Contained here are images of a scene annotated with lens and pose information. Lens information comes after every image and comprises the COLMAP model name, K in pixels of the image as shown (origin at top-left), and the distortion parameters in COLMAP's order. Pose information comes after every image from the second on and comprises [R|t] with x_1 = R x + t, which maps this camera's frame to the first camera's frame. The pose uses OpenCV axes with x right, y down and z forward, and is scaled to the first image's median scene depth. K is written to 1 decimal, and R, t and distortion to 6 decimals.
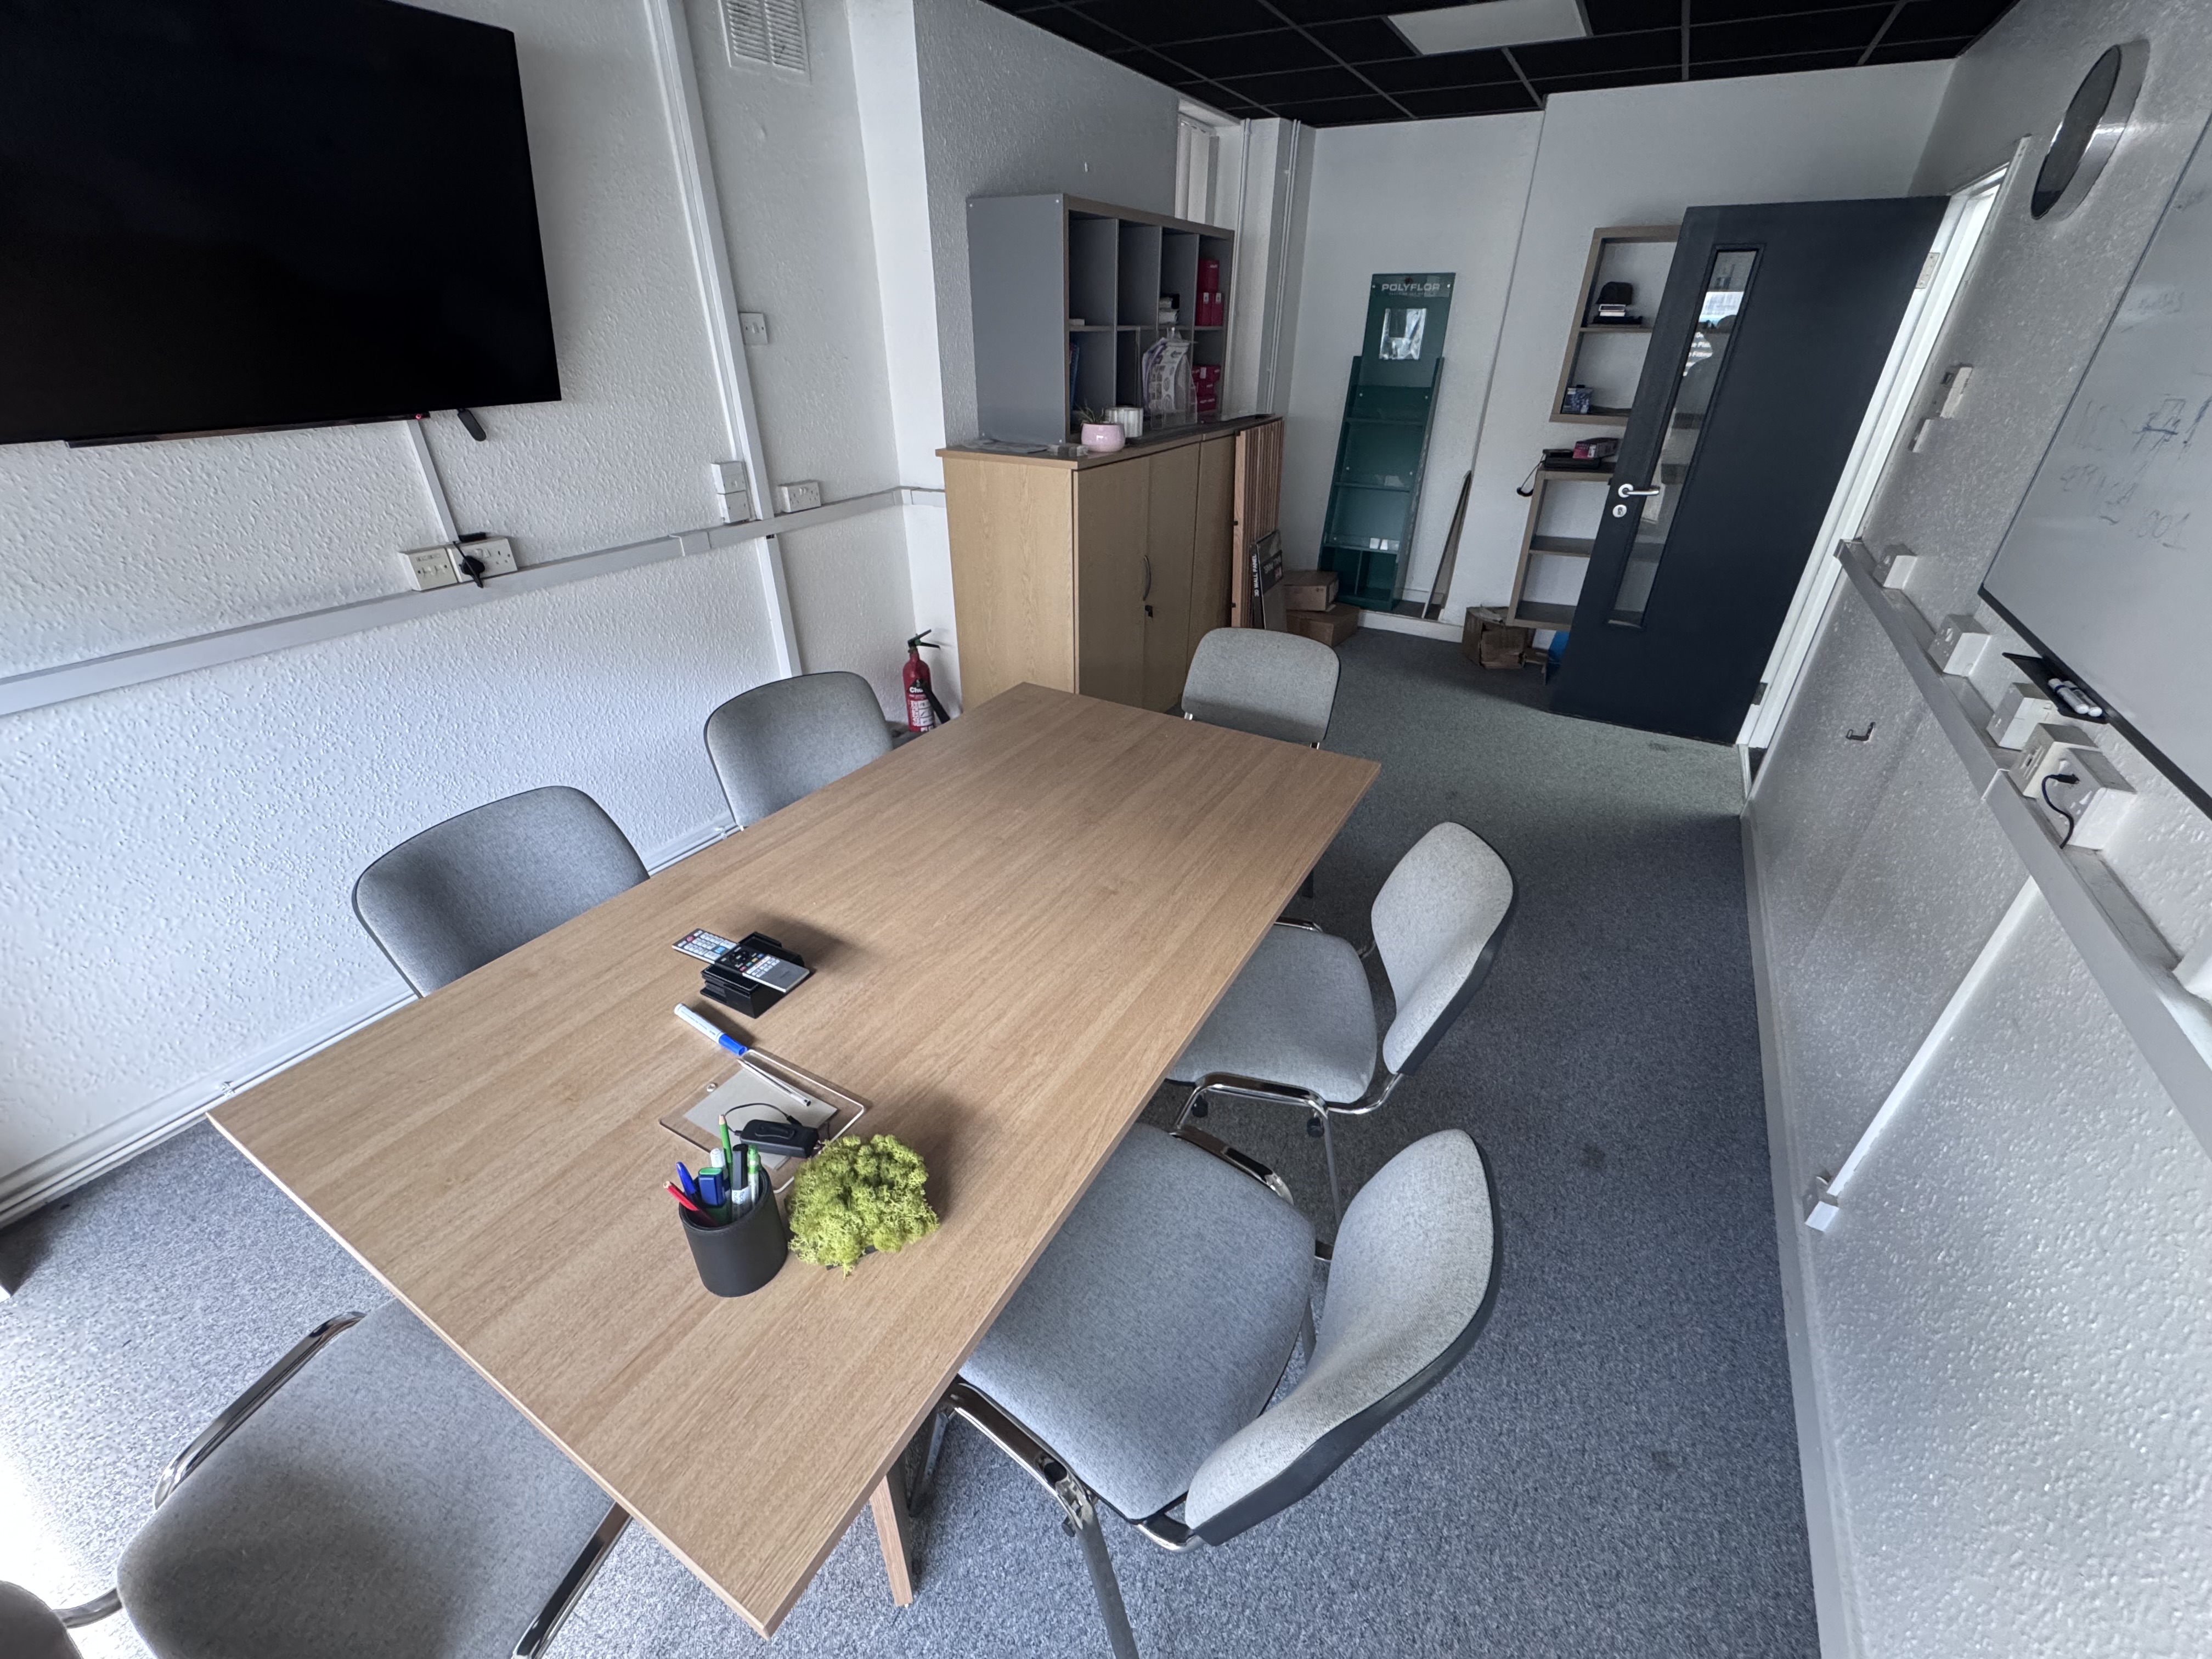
lens RADIAL K [[884.1, 0, 1106.0], [0, 884.1, 829.5], [0, 0, 1]] dist [-0.003289, -0.000042]
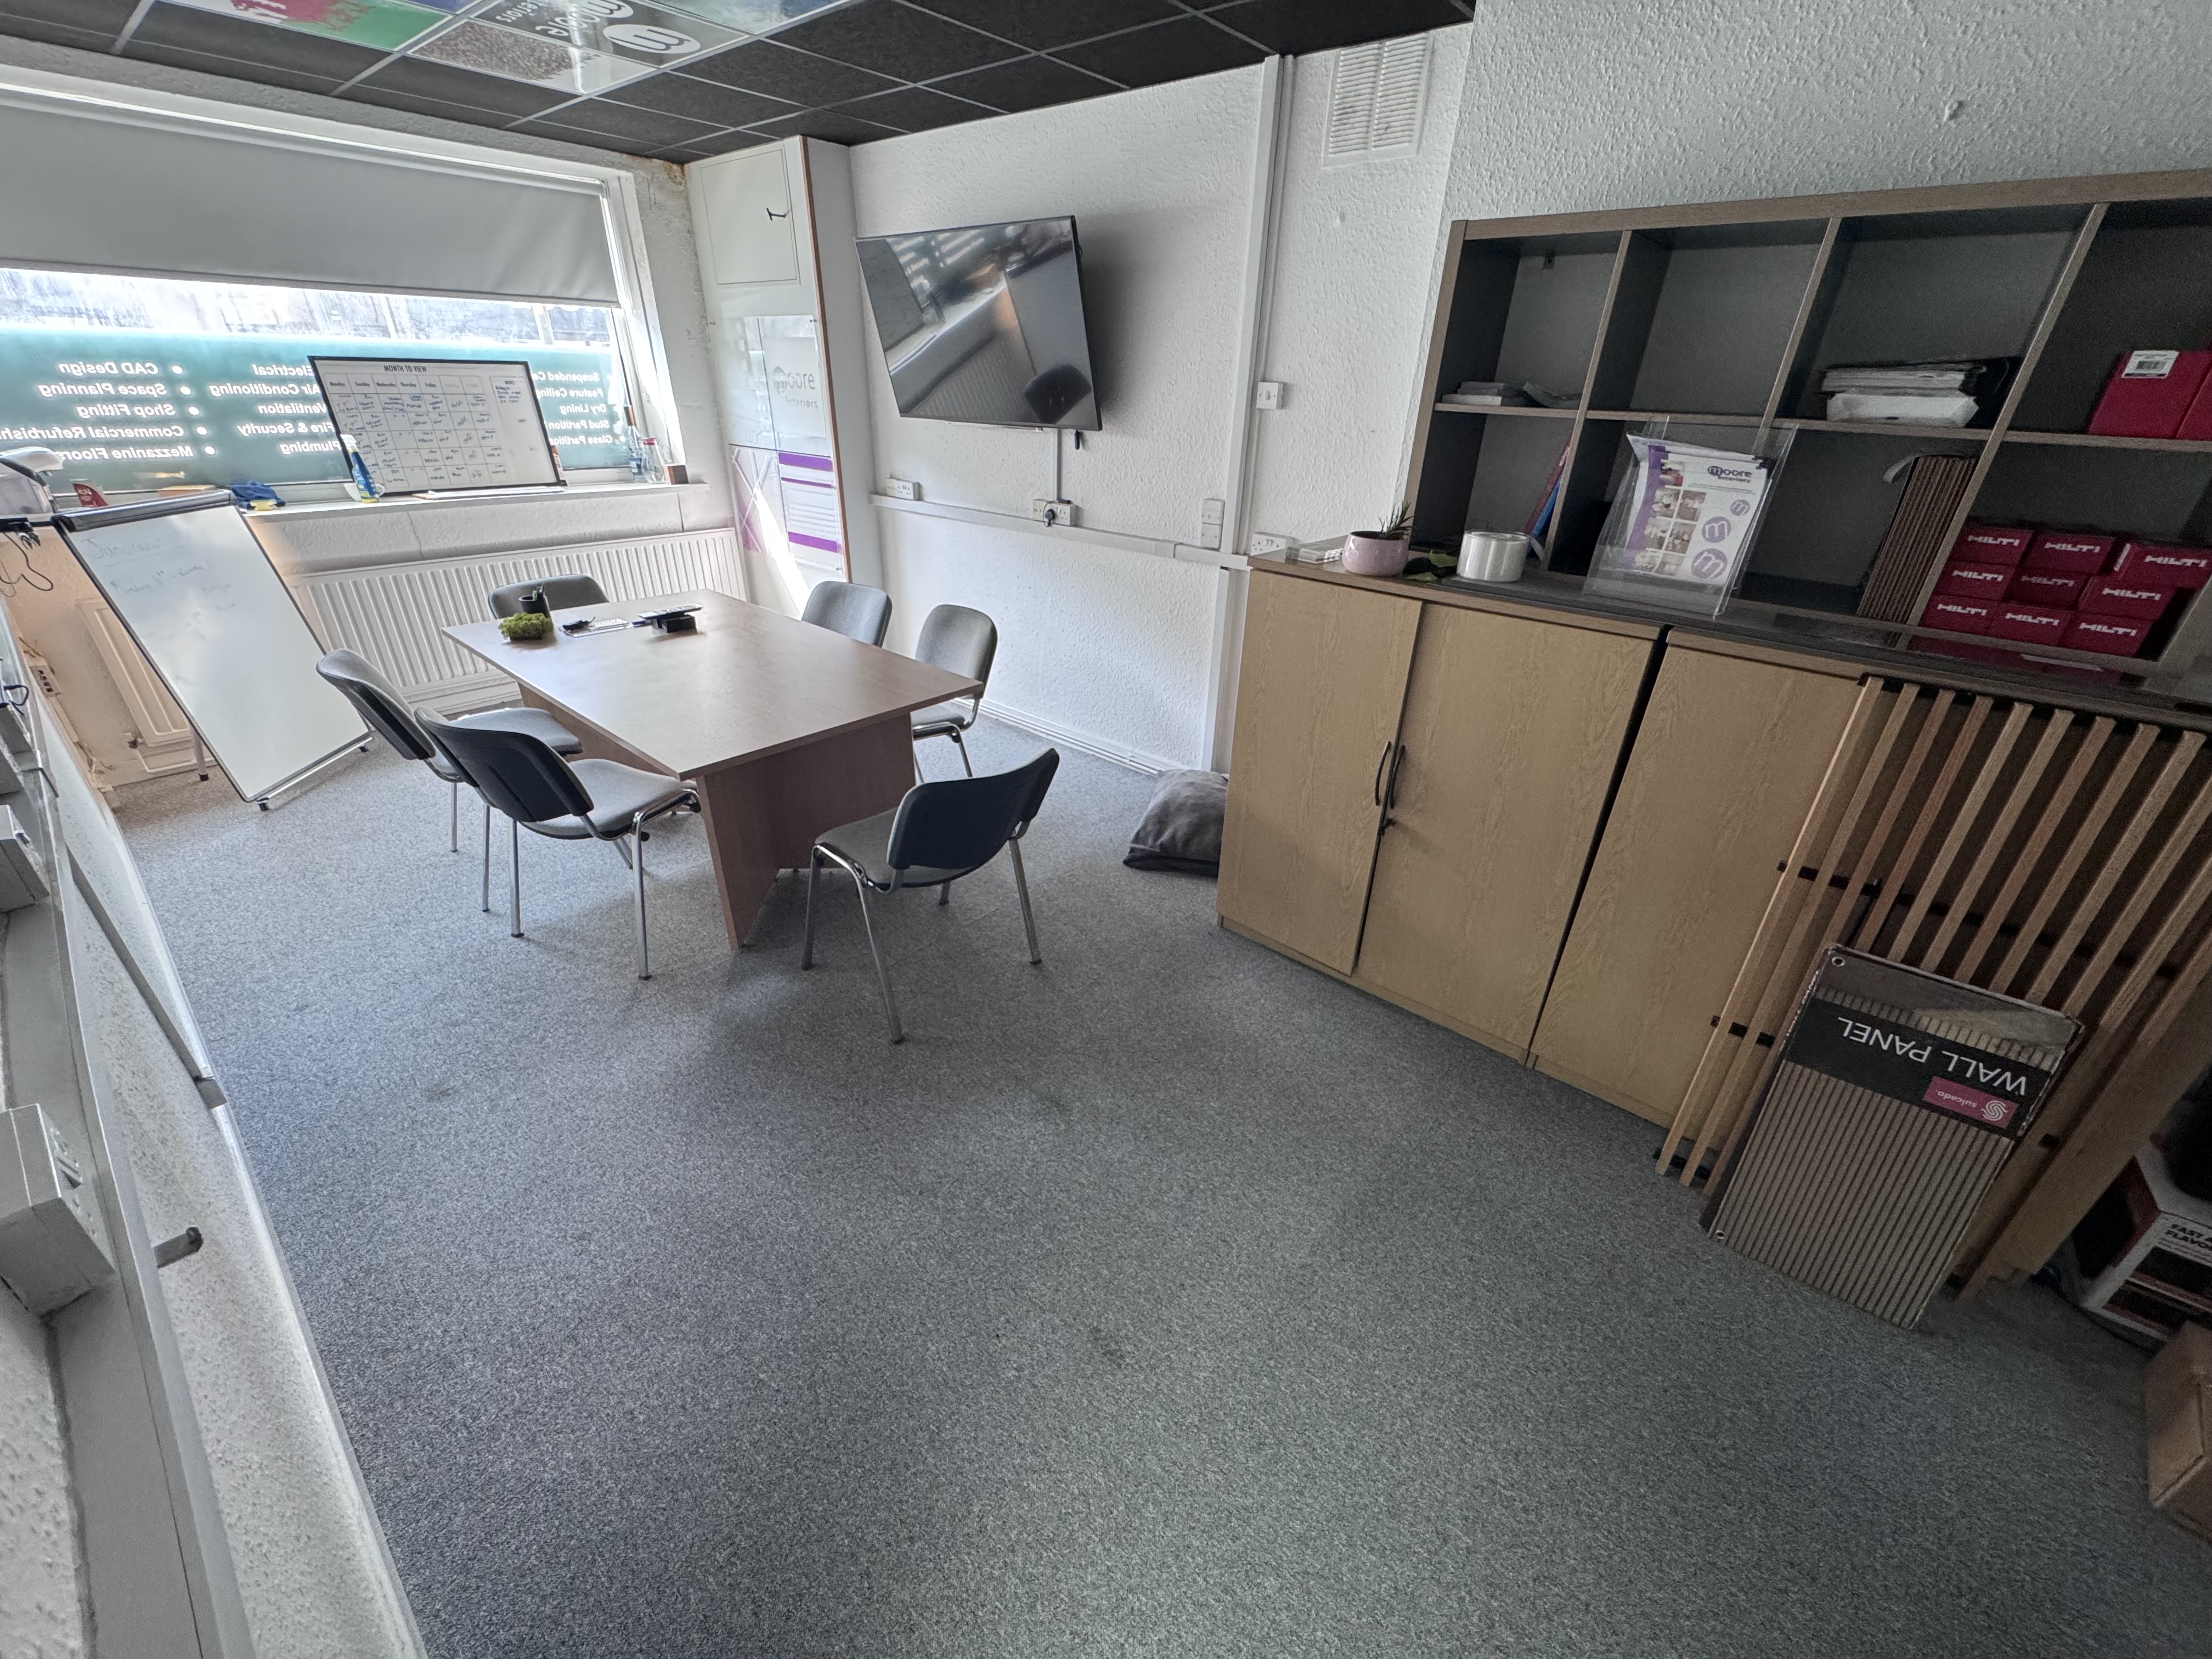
lens RADIAL K [[884.1, 0, 1106.0], [0, 884.1, 829.5], [0, 0, 1]] dist [-0.003289, -0.000042]
pose [[-0.184659, 0.437520, -0.880044, 0.947651], [-0.519069, 0.716948, 0.465352, -0.629023], [0.834547, 0.542735, 0.094712, 1.093571]]
